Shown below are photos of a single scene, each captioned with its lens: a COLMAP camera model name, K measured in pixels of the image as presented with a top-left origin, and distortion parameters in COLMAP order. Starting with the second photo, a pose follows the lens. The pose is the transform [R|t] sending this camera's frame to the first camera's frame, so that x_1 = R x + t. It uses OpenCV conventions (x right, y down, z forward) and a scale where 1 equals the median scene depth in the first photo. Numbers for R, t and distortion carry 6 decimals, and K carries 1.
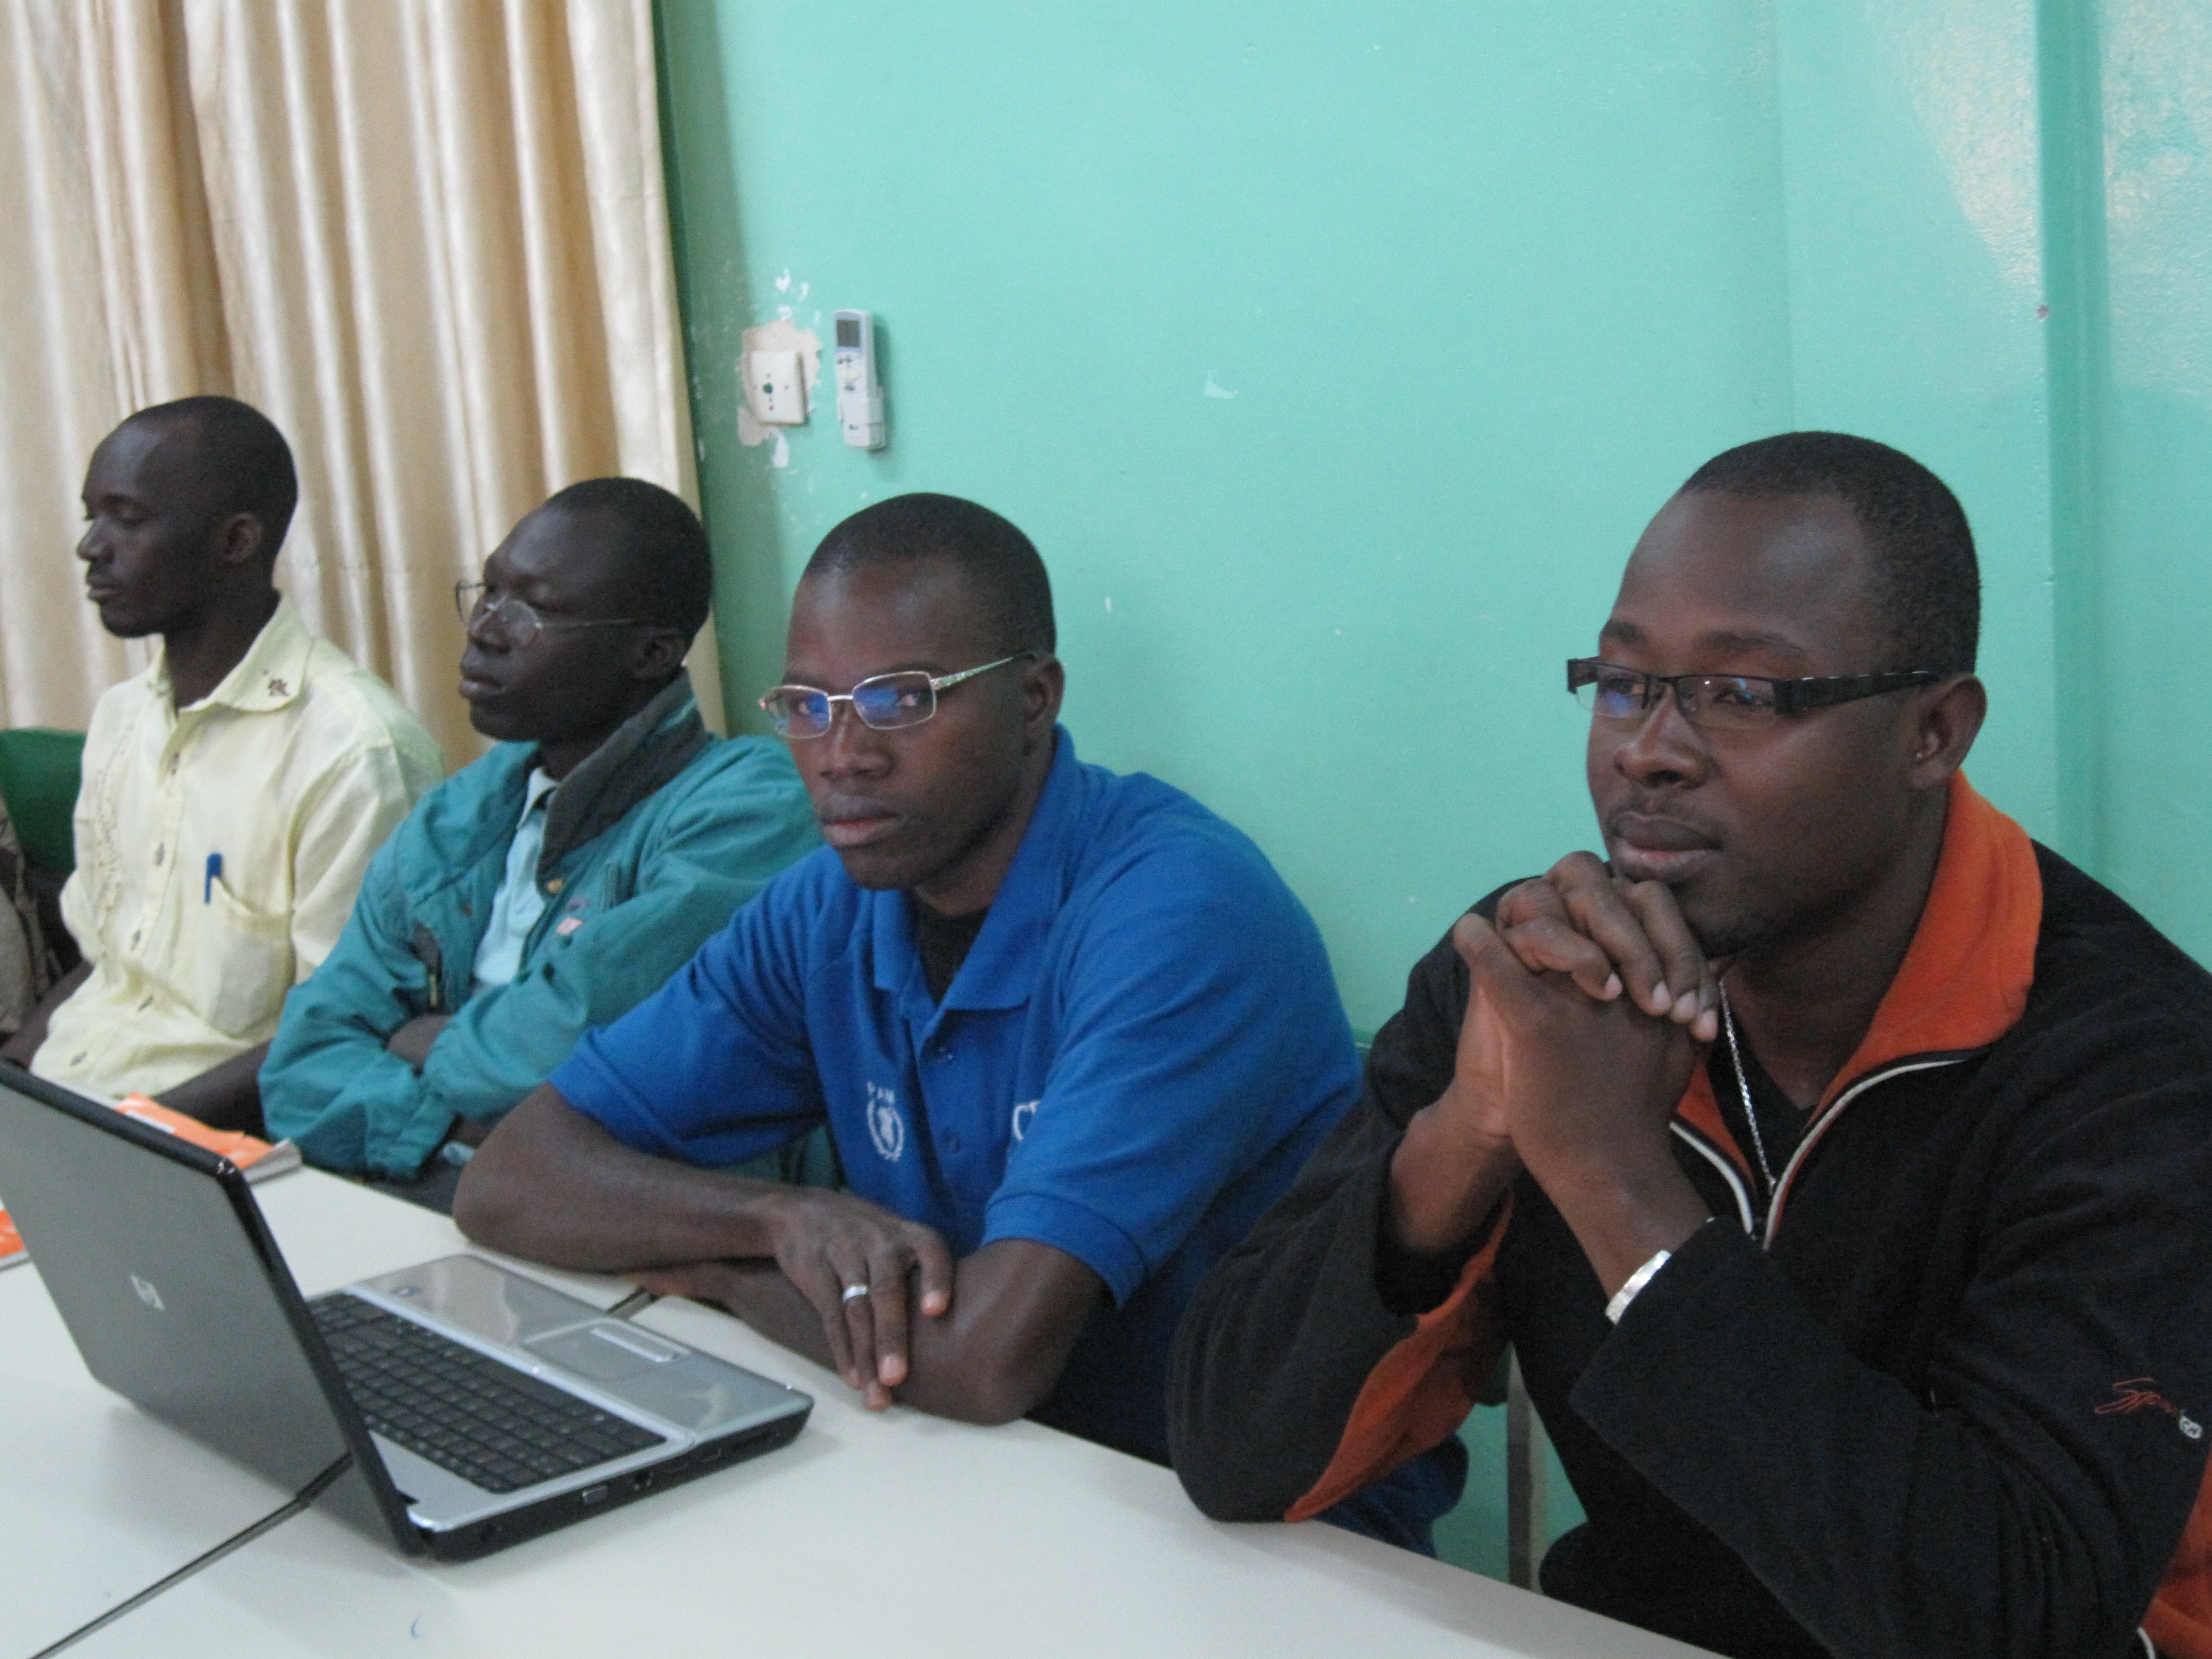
lens RADIAL K [[3454.9, 0, 1110.7], [0, 3454.9, 939.2], [0, 0, 1]] dist [-0.393881, 1.693315]
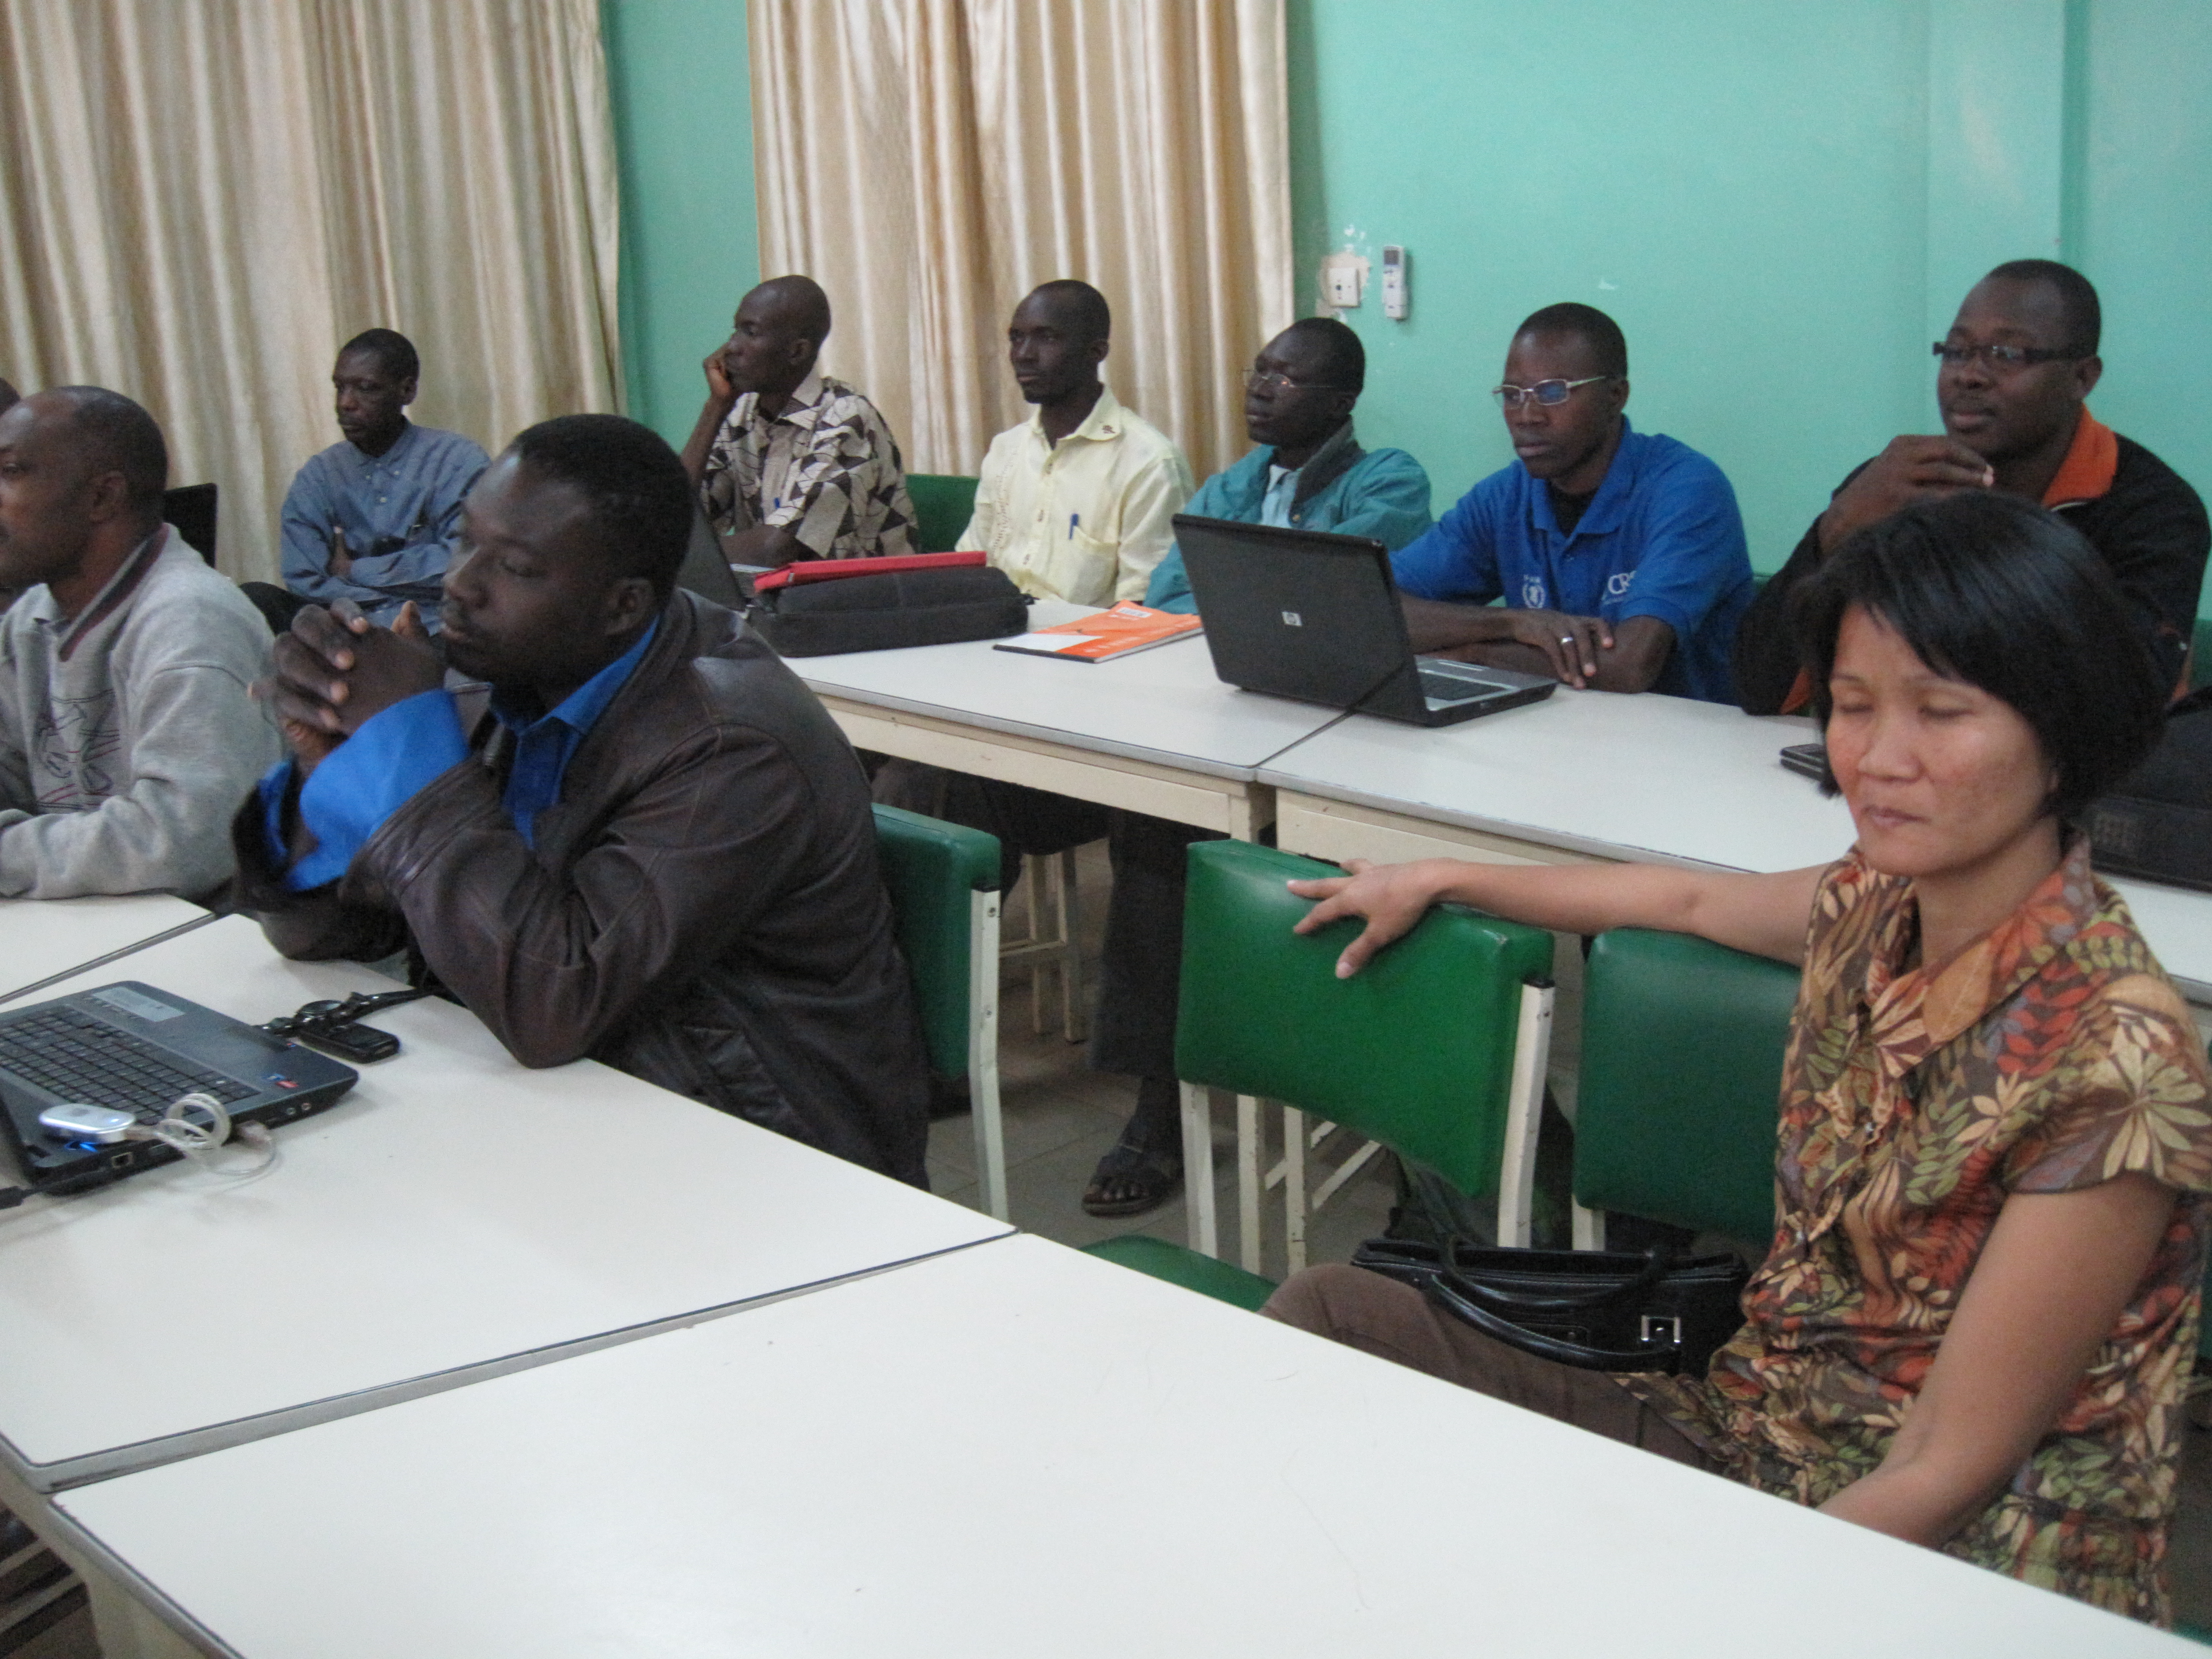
lens RADIAL K [[2359.5, 0, 1106.0], [0, 2359.5, 829.5], [0, 0, 1]] dist [-0.152911, 0.109144]
pose [[0.999460, 0.017221, -0.028002, -0.232608], [-0.016396, 0.999432, 0.029431, 0.130261], [0.028493, -0.028956, 0.999175, -0.395491]]
